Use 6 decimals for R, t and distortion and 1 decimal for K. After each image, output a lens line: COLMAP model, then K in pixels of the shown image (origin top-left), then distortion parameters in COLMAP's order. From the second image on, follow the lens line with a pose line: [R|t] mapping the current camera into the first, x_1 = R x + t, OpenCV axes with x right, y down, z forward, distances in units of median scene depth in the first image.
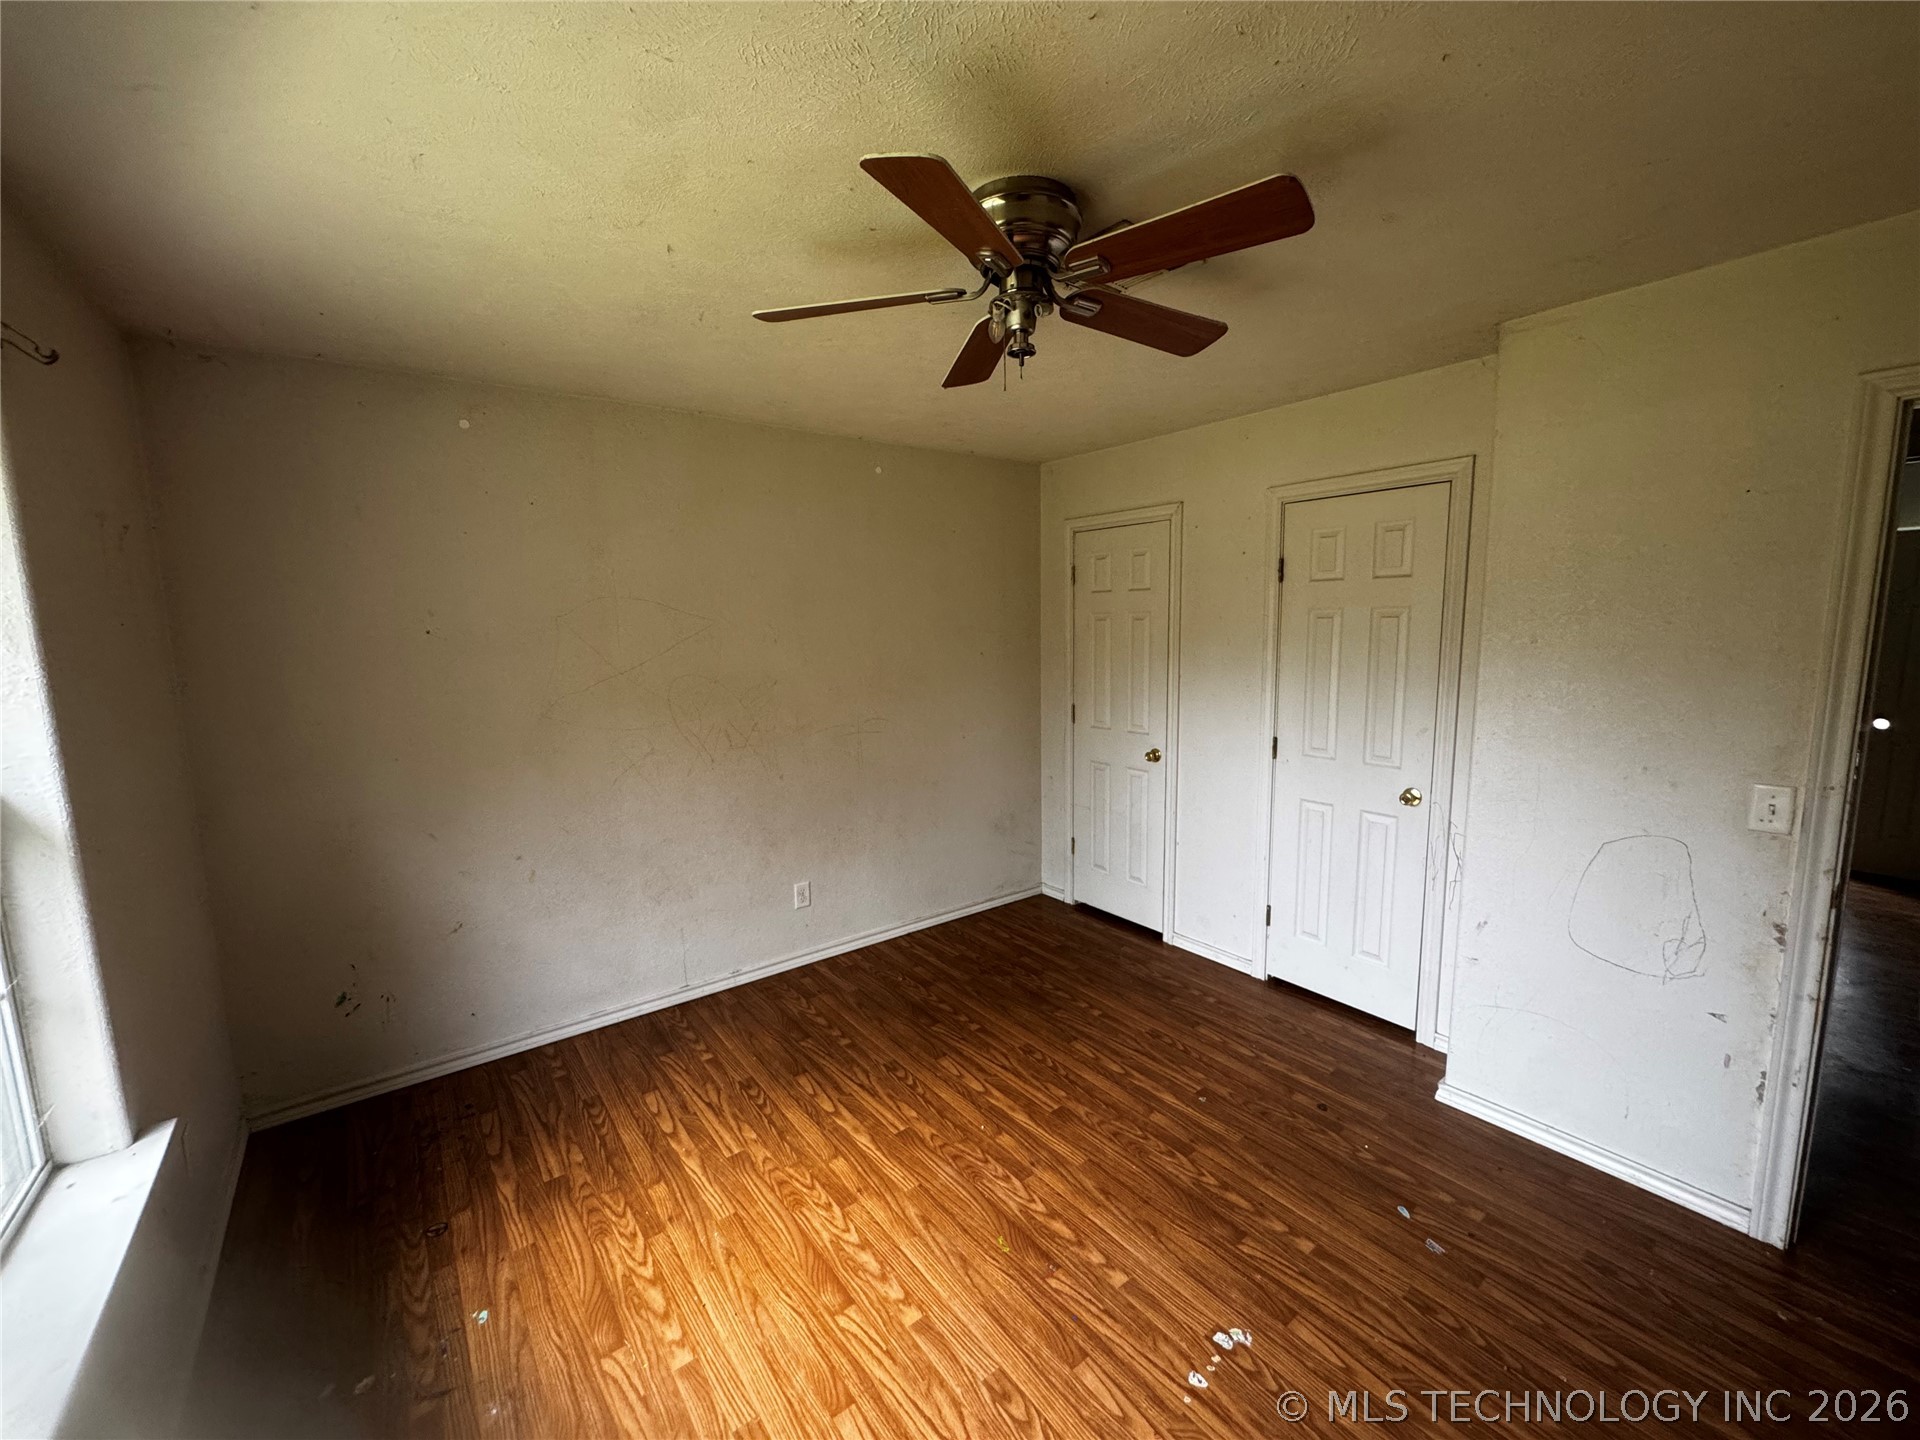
lens RADIAL K [[768.1, 0, 952.8], [0, 768.1, 691.0], [0, 0, 1]] dist [0.000054, 0.000157]
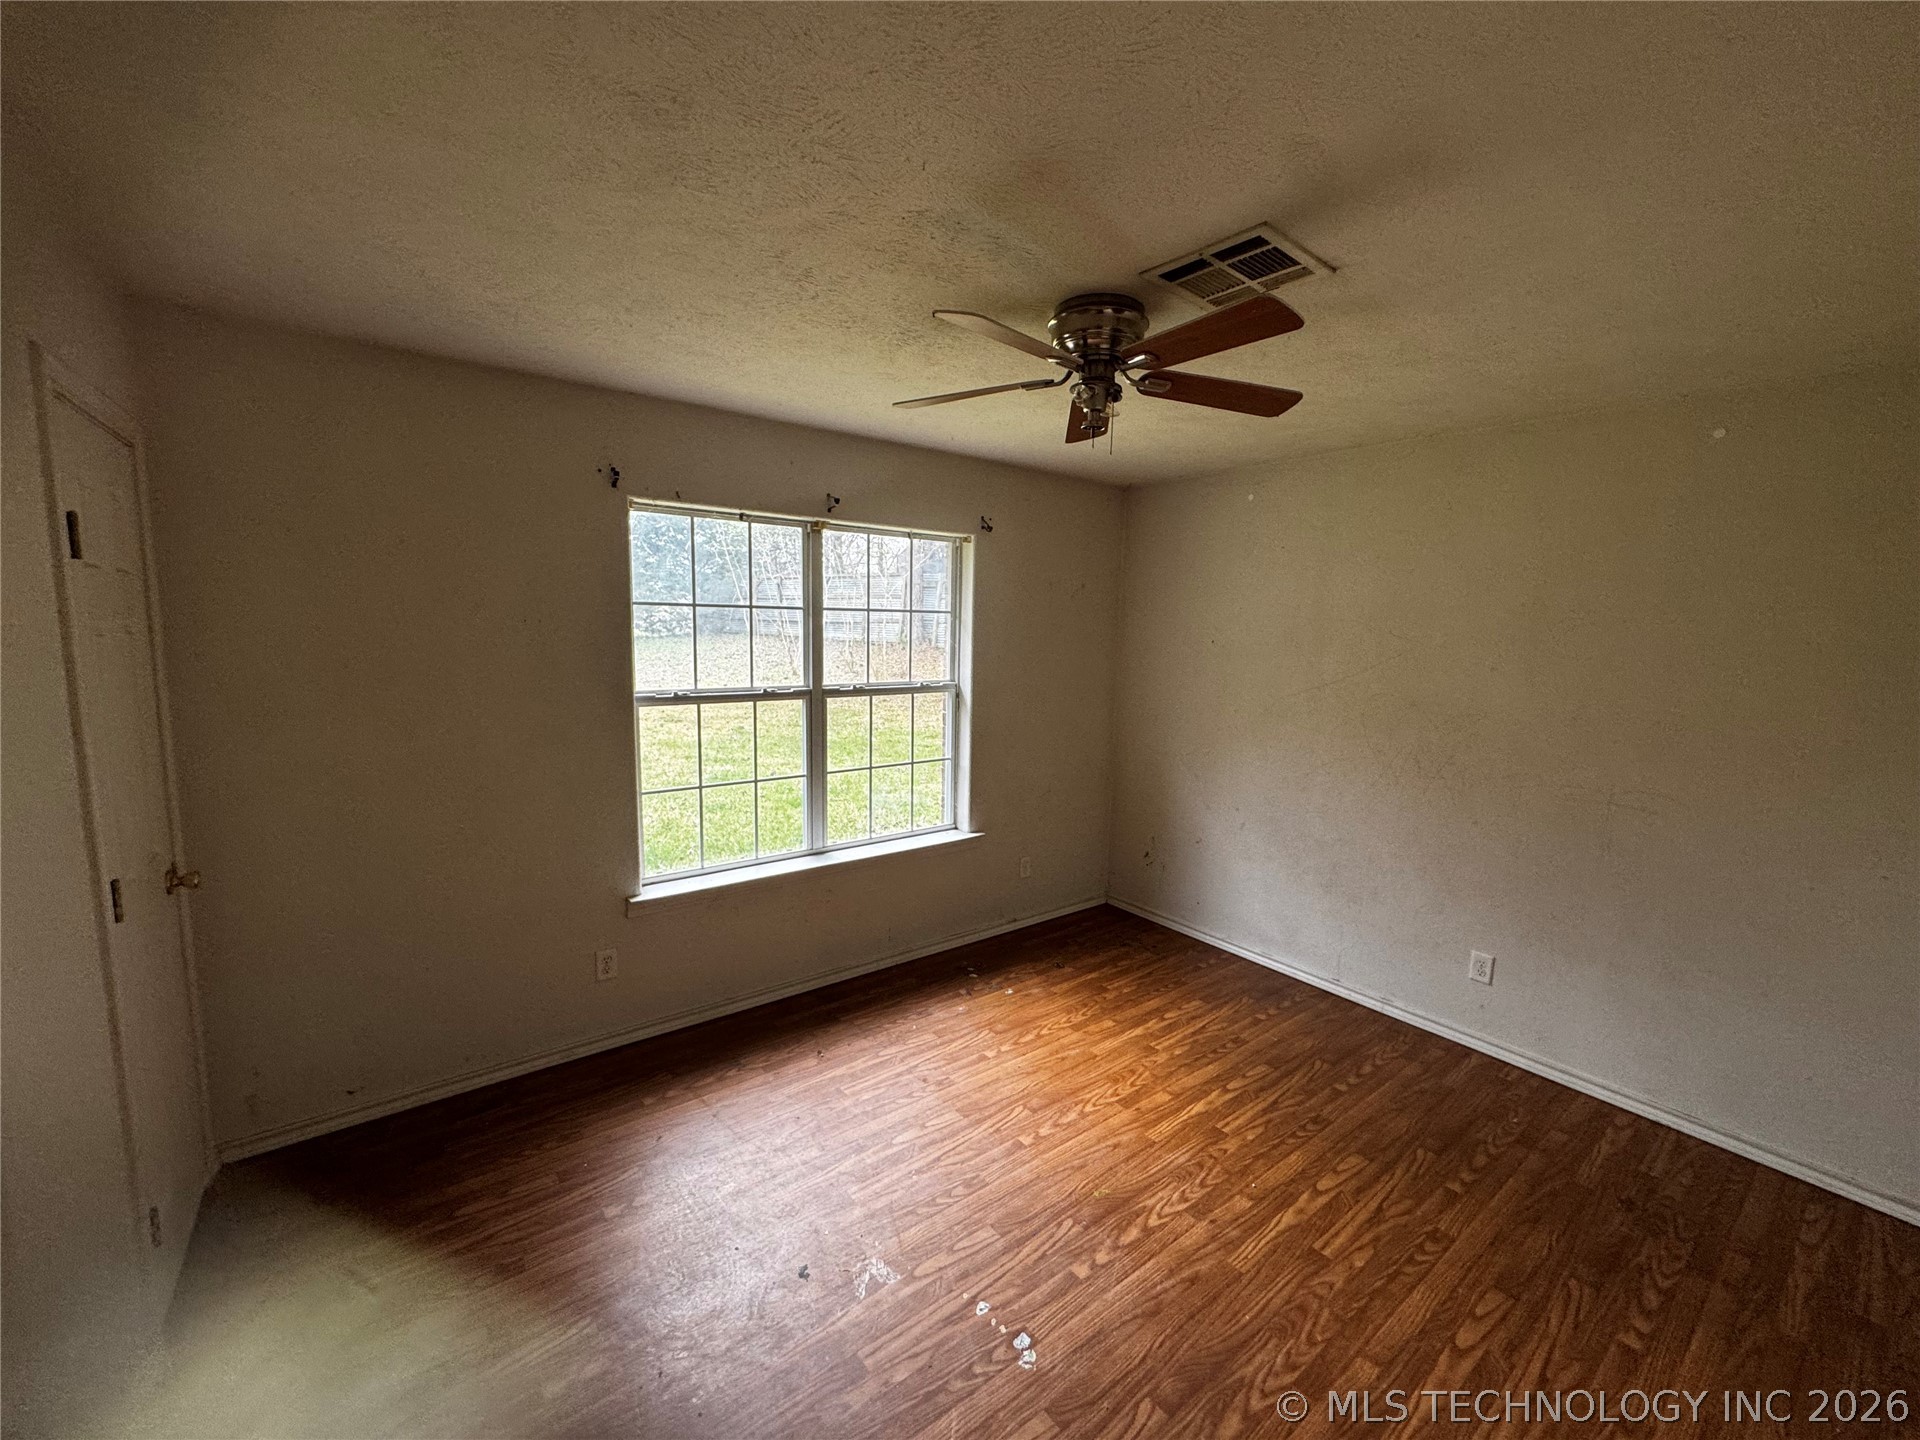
lens RADIAL K [[768.1, 0, 967.7], [0, 768.1, 711.1], [0, 0, 1]] dist [0.000054, 0.000157]
pose [[0.016137, 0.125266, -0.991992, 0.907768], [-0.119807, 0.985215, 0.122462, -0.074845], [0.992666, 0.116871, 0.030906, 0.570801]]
